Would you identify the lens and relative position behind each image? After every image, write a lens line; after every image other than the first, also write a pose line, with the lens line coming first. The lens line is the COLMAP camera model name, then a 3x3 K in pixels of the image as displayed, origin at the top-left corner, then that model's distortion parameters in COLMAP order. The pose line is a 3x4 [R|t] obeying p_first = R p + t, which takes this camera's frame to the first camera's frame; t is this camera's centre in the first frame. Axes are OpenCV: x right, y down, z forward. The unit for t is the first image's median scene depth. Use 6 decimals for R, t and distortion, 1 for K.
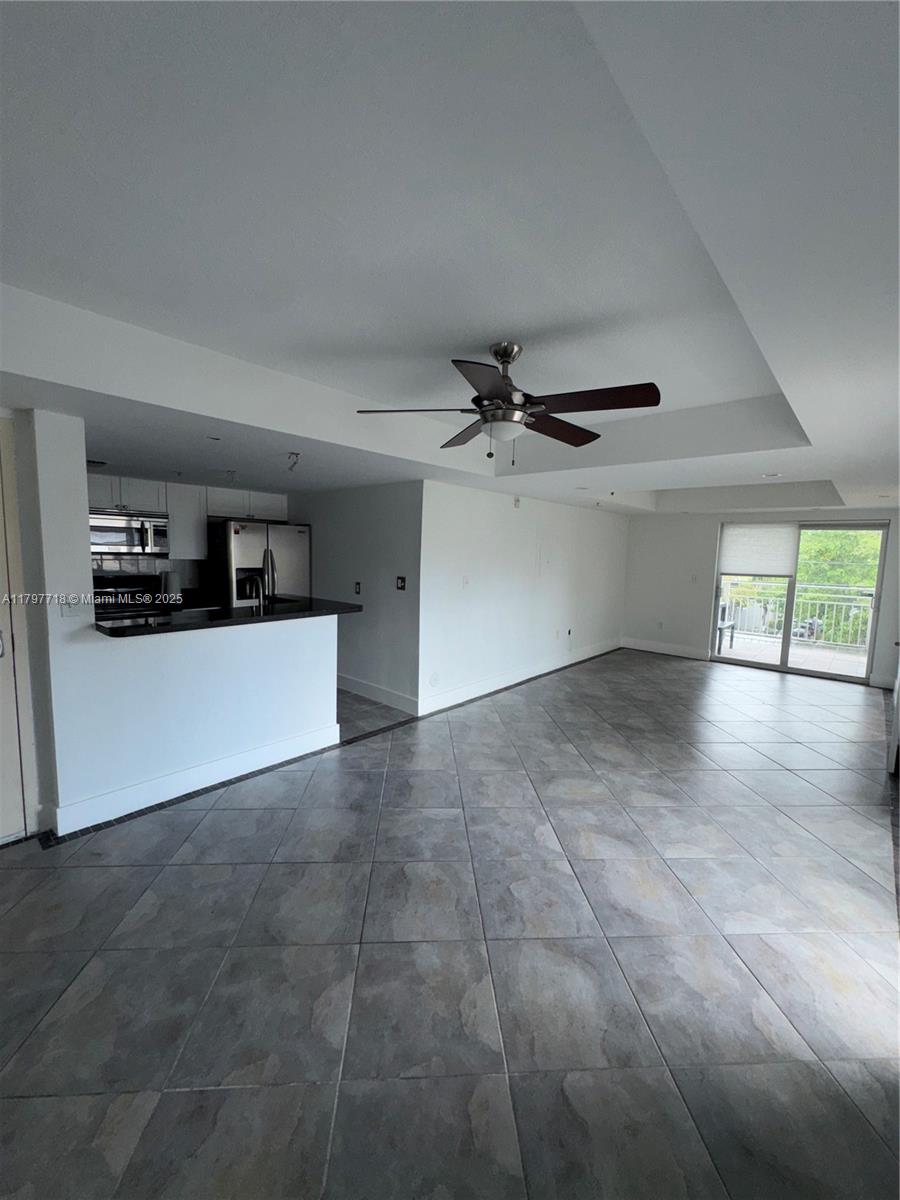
lens RADIAL K [[479.7, 0, 450.0], [0, 479.7, 600.0], [0, 0, 1]] dist [-0.003090, 0.000067]
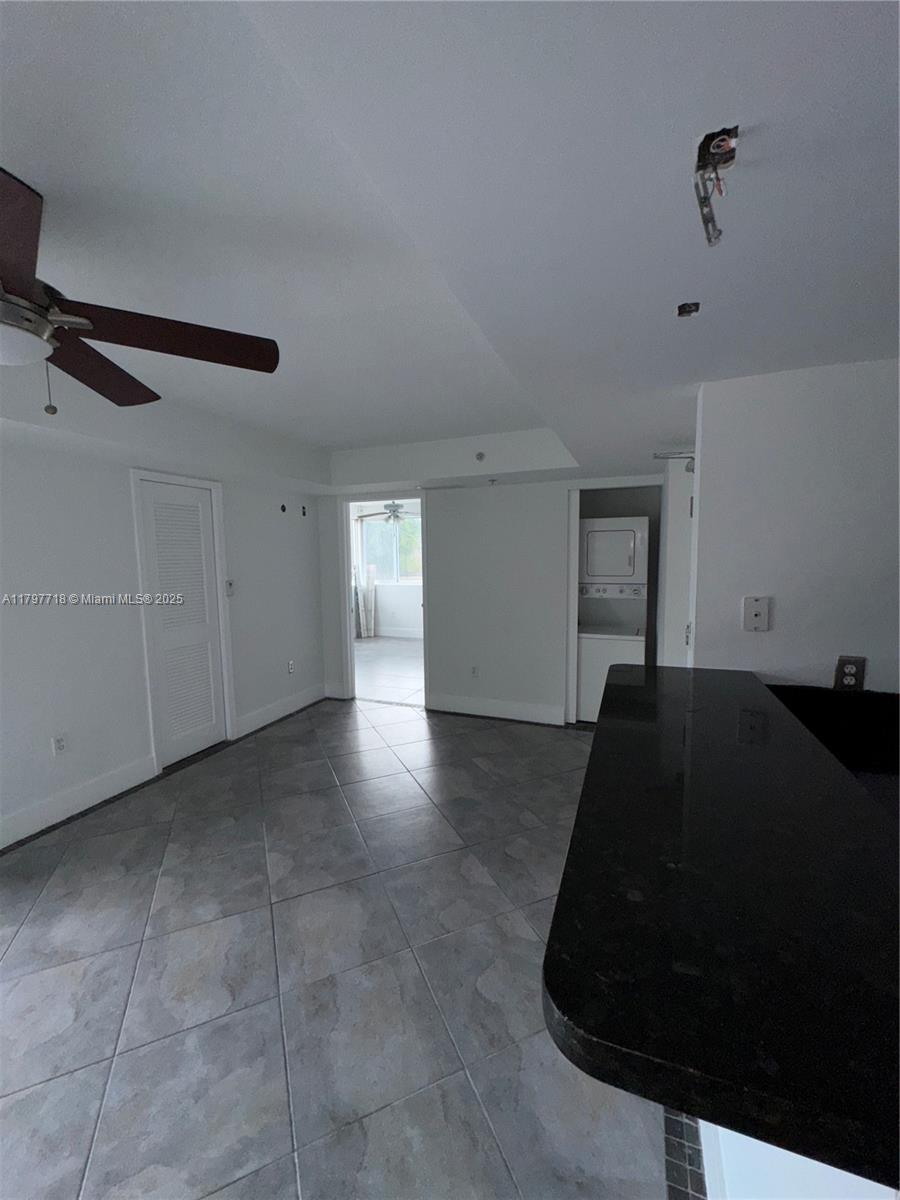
lens RADIAL K [[479.7, 0, 450.0], [0, 479.7, 600.0], [0, 0, 1]] dist [-0.003090, 0.000067]
pose [[-0.939194, 0.020547, -0.342771, -0.144601], [-0.046699, 0.981292, 0.186776, -0.157350], [0.340196, 0.191426, -0.920664, 1.407998]]
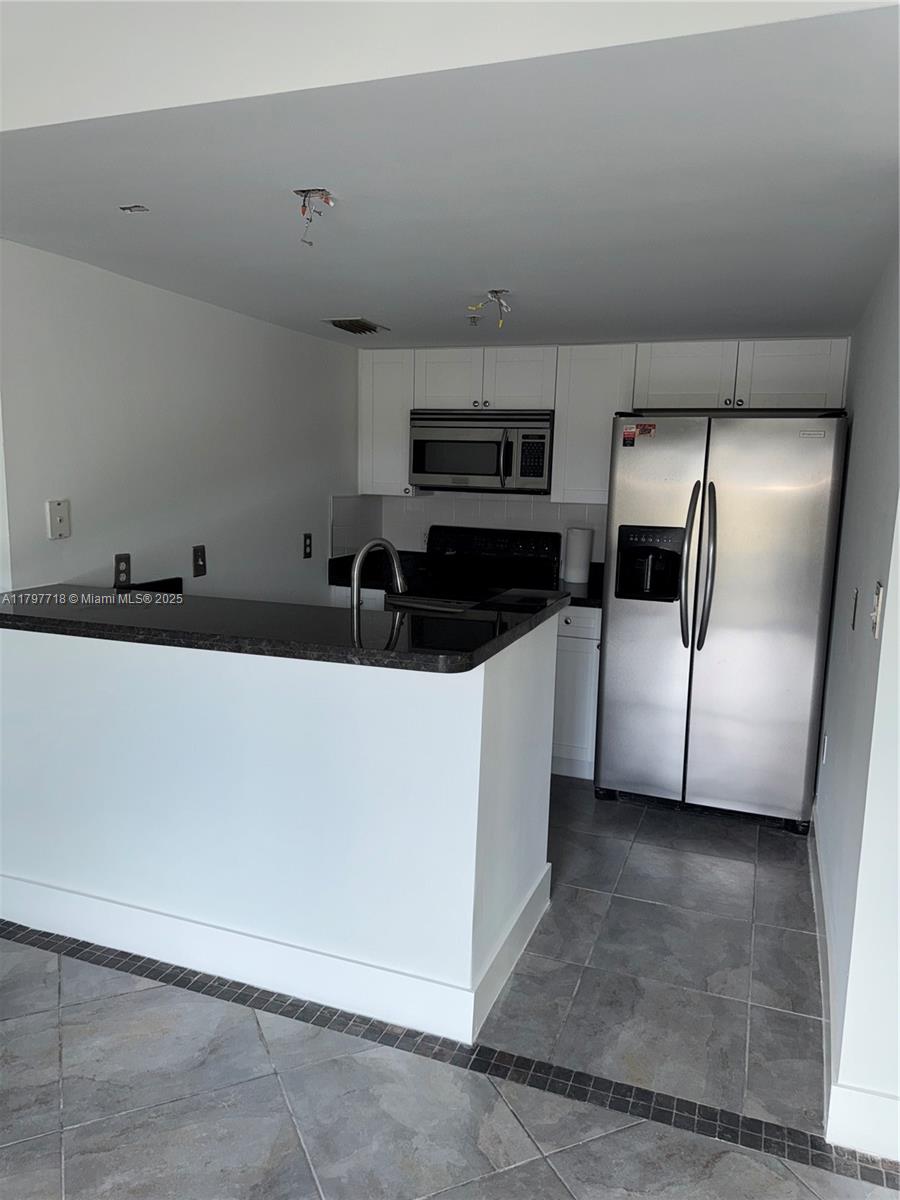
lens RADIAL K [[845.6, 0, 450.0], [0, 845.6, 600.0], [0, 0, 1]] dist [0.003071, -0.004643]
pose [[0.359946, 0.118733, -0.925387, 0.381901], [-0.111019, 0.990273, 0.083875, -0.081750], [0.926344, 0.072545, 0.369626, 1.033824]]
